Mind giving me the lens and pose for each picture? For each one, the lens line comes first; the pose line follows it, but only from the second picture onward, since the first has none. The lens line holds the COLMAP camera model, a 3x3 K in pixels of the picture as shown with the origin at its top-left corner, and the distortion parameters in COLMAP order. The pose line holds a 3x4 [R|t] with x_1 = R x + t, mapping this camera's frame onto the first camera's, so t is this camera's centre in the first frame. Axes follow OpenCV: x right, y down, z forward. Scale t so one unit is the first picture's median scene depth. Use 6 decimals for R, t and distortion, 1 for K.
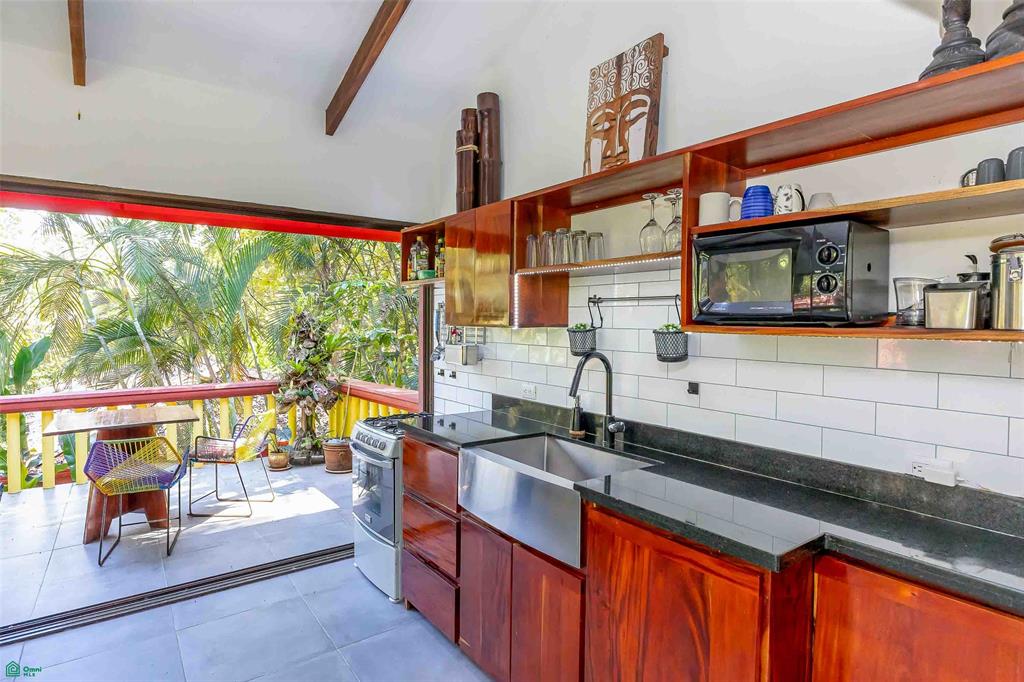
lens RADIAL K [[558.5, 0, 514.2], [0, 558.5, 329.5], [0, 0, 1]] dist [0.000475, 0.001414]
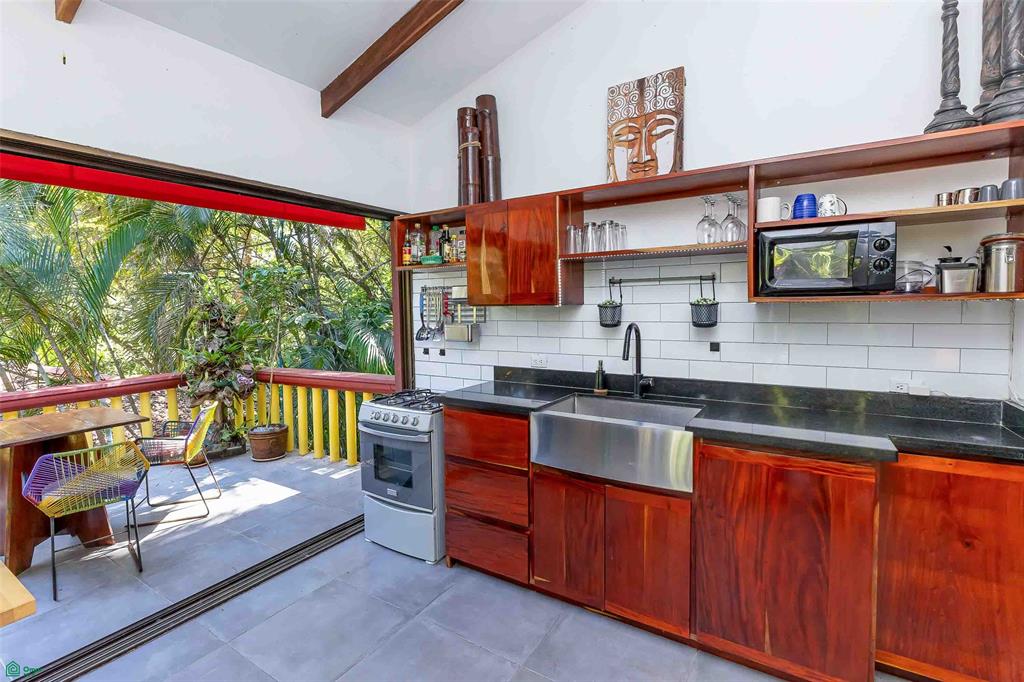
lens RADIAL K [[482.3, 0, 507.4], [0, 482.3, 327.4], [0, 0, 1]] dist [-0.001401, -0.000726]
pose [[0.931816, -0.040388, 0.360678, -0.396572], [0.029697, 0.998941, 0.035136, 0.003597], [-0.361715, -0.022029, 0.932028, 0.091247]]
